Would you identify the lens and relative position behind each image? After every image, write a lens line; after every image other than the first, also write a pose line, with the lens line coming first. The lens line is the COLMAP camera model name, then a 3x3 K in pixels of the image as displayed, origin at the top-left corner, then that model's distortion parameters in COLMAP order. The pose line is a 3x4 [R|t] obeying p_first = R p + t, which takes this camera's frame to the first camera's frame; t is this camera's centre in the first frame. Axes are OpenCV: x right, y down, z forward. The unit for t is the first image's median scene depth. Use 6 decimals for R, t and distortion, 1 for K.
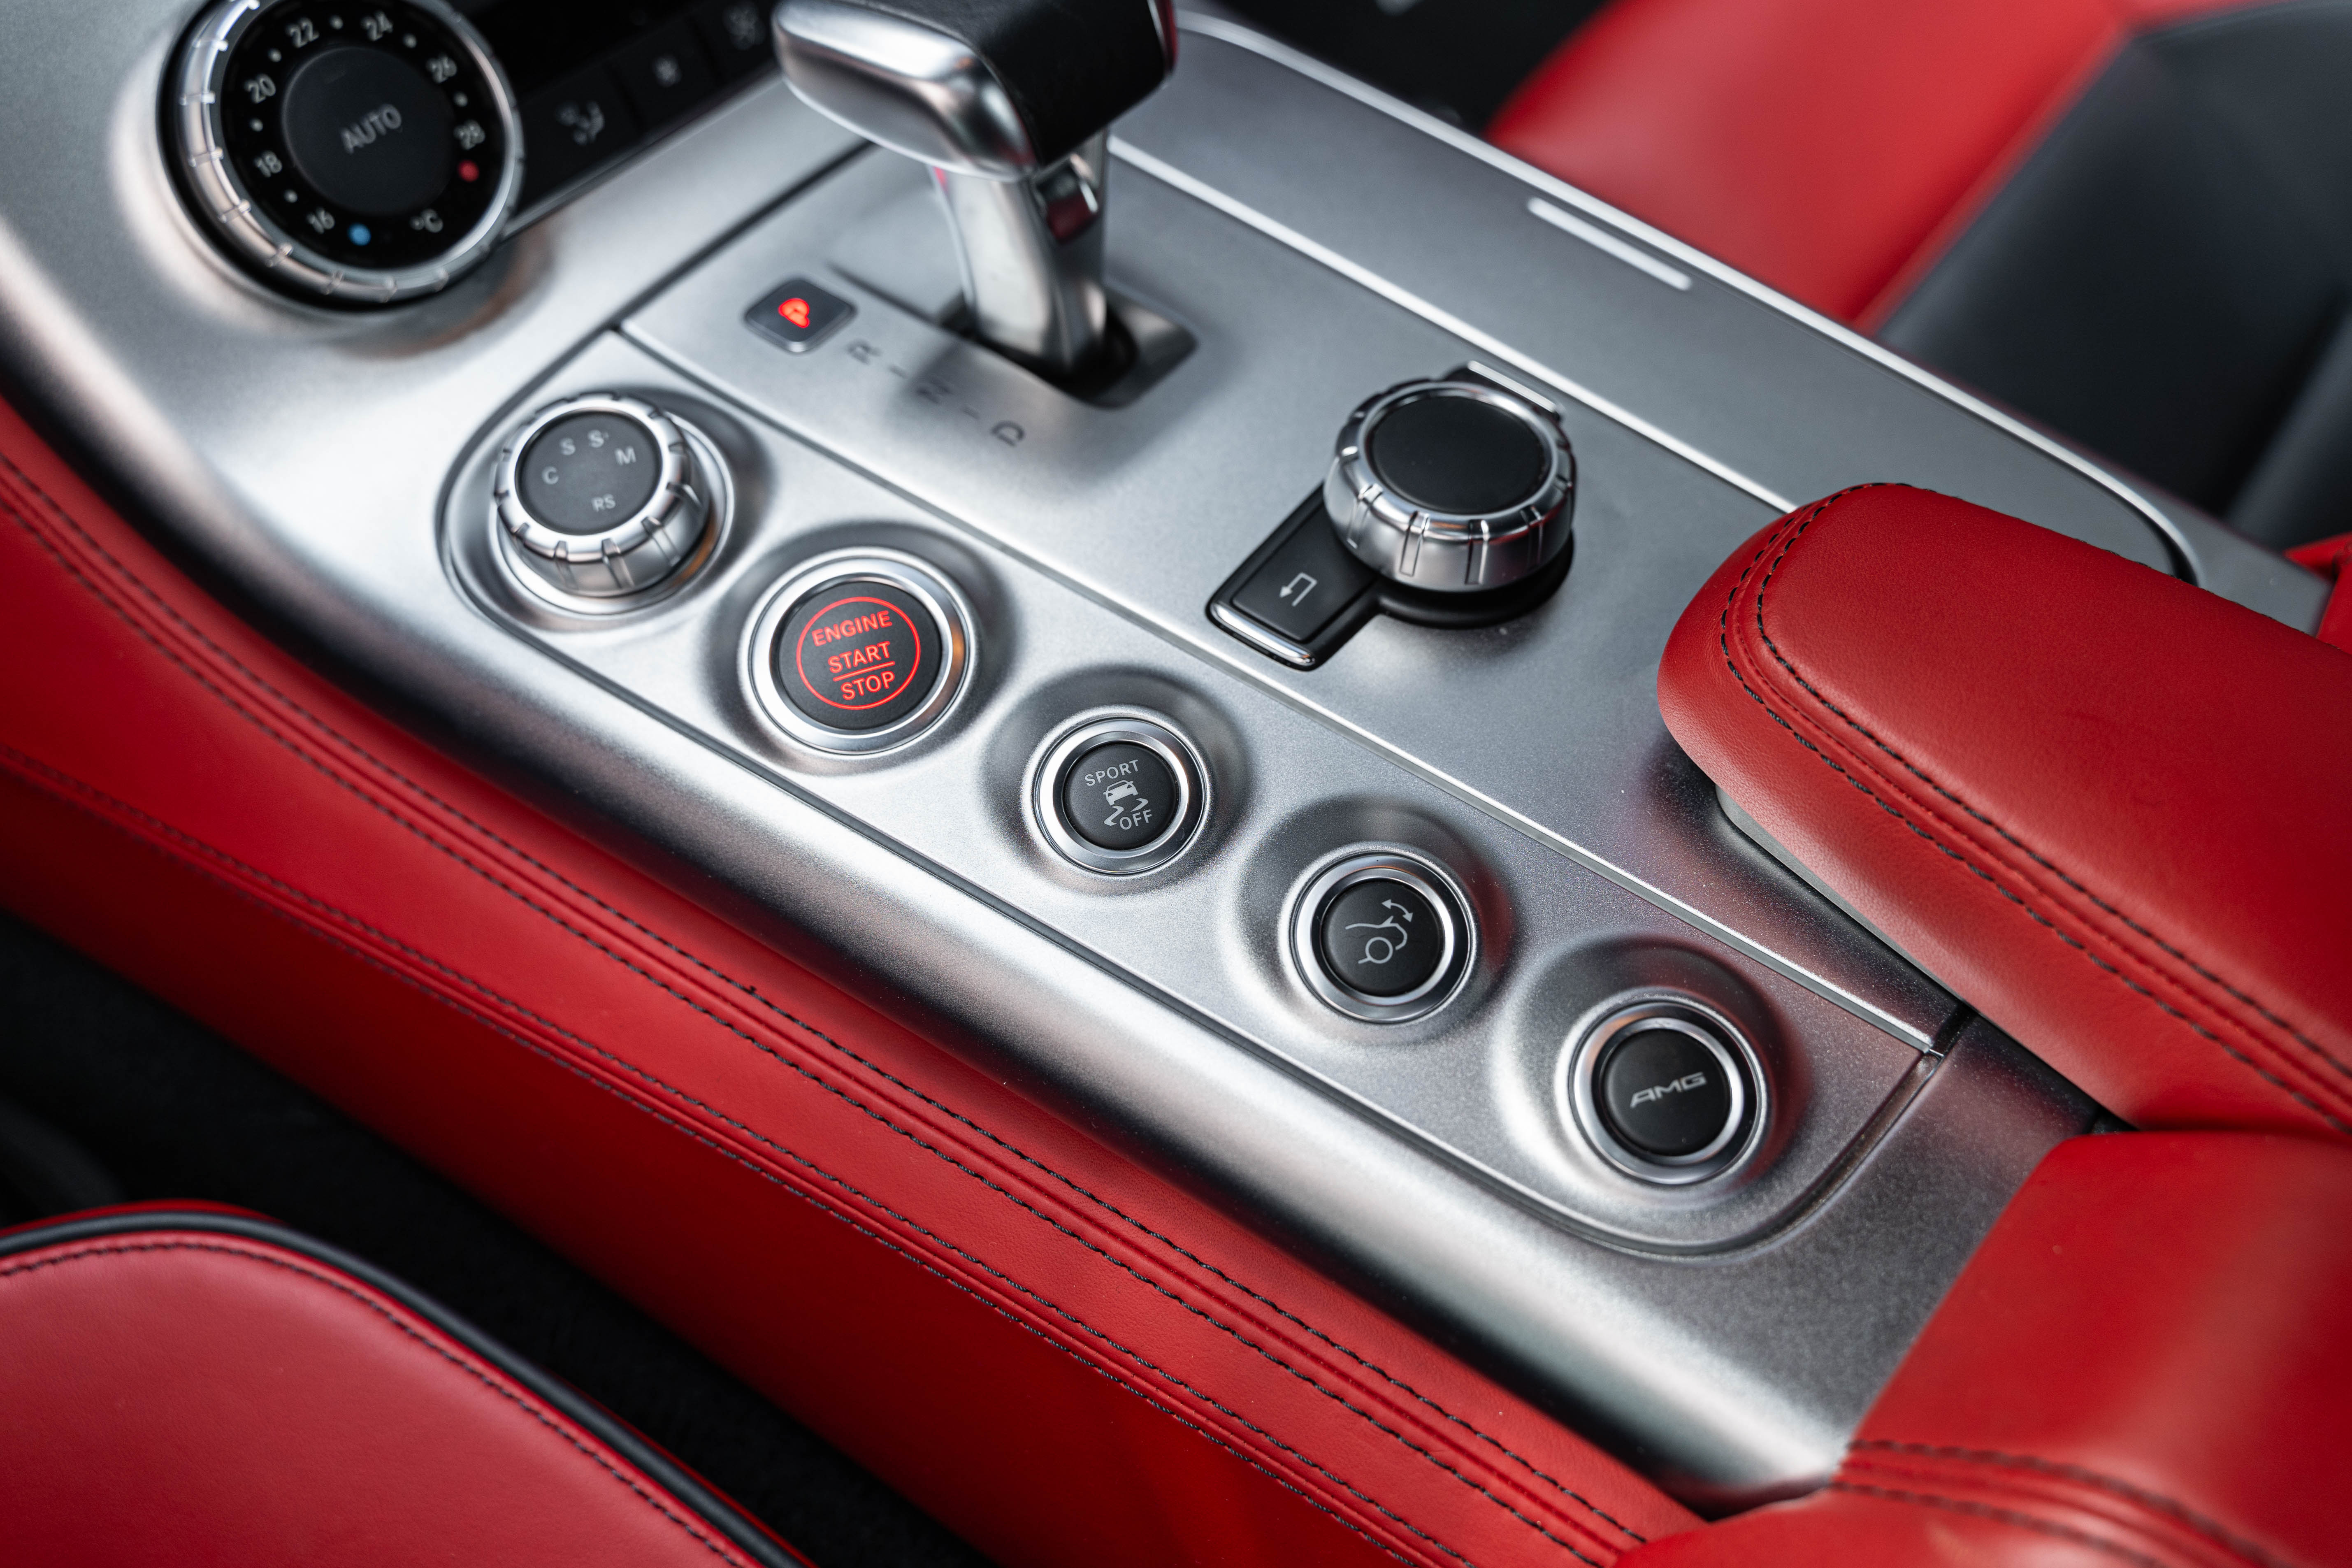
lens RADIAL K [[1874.0, 0, 1171.6], [0, 1874.0, 781.4], [0, 0, 1]] dist [0.009863, -0.016087]
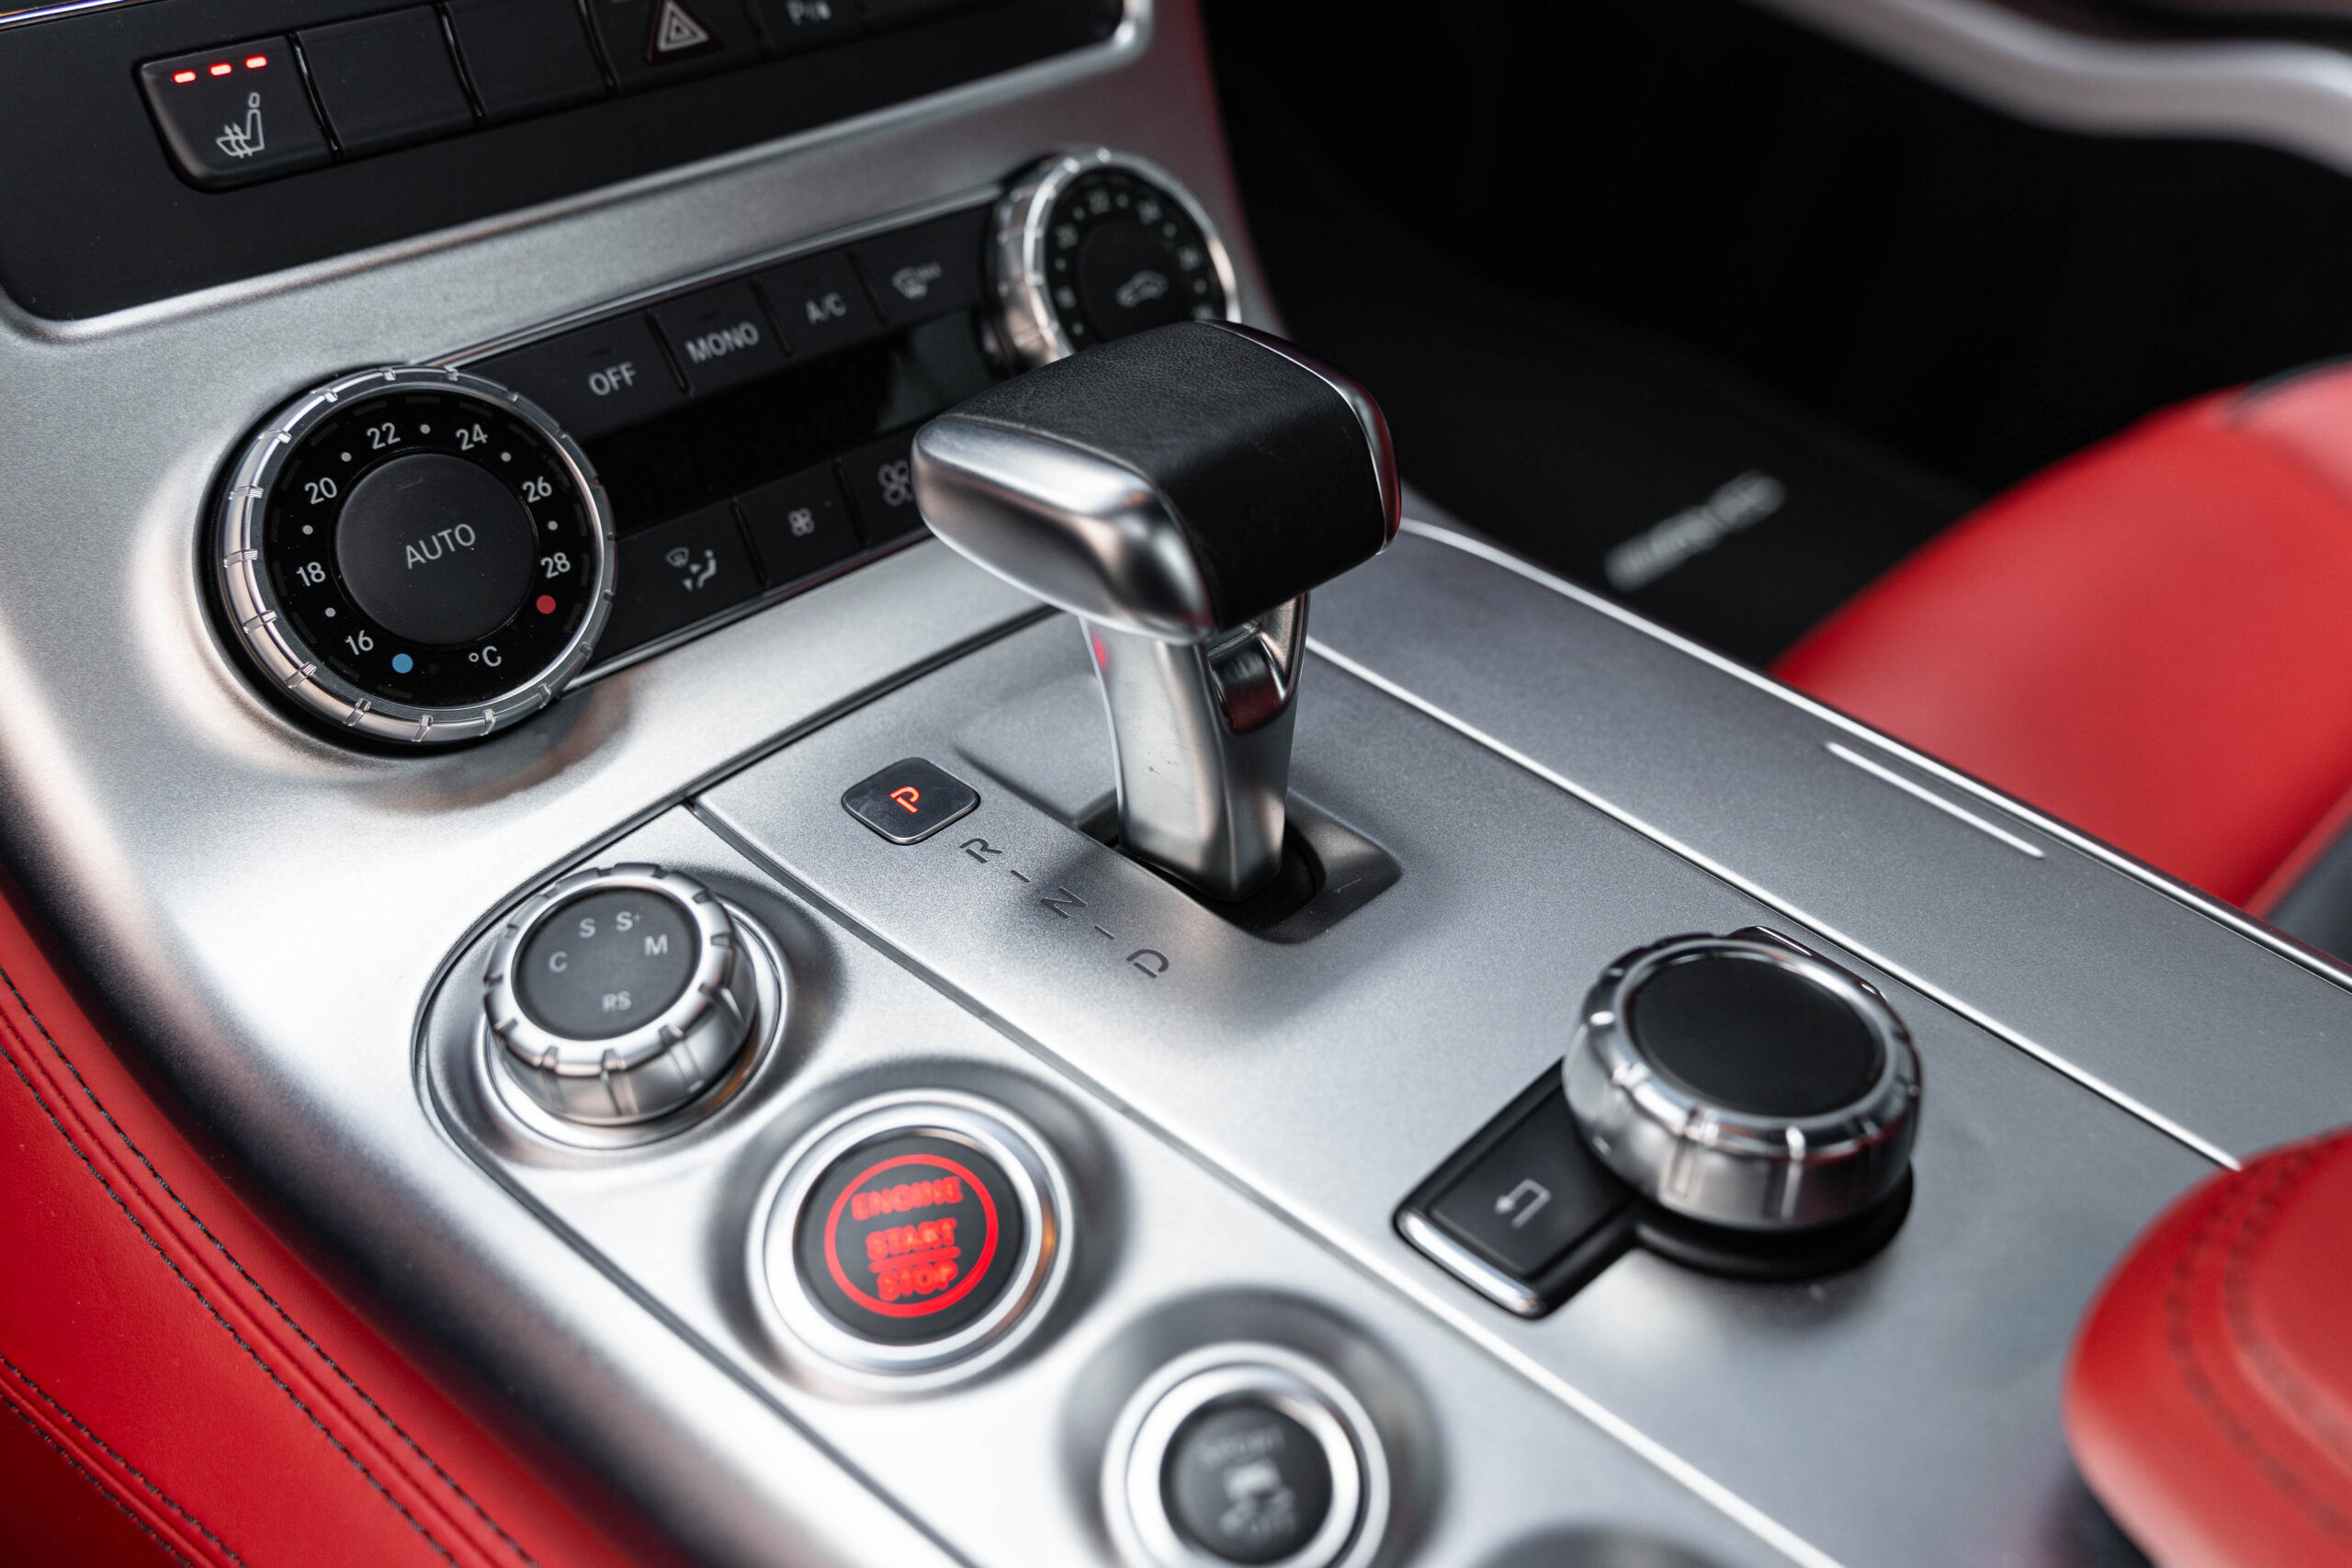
lens RADIAL K [[1873.8, 0, 1158.4], [0, 1873.8, 767.0], [0, 0, 1]] dist [0.009863, -0.016087]
pose [[0.991220, 0.070495, -0.111867, -0.002471], [-0.102896, 0.942577, -0.317743, -0.017120], [0.083044, 0.326464, 0.941555, 0.256120]]
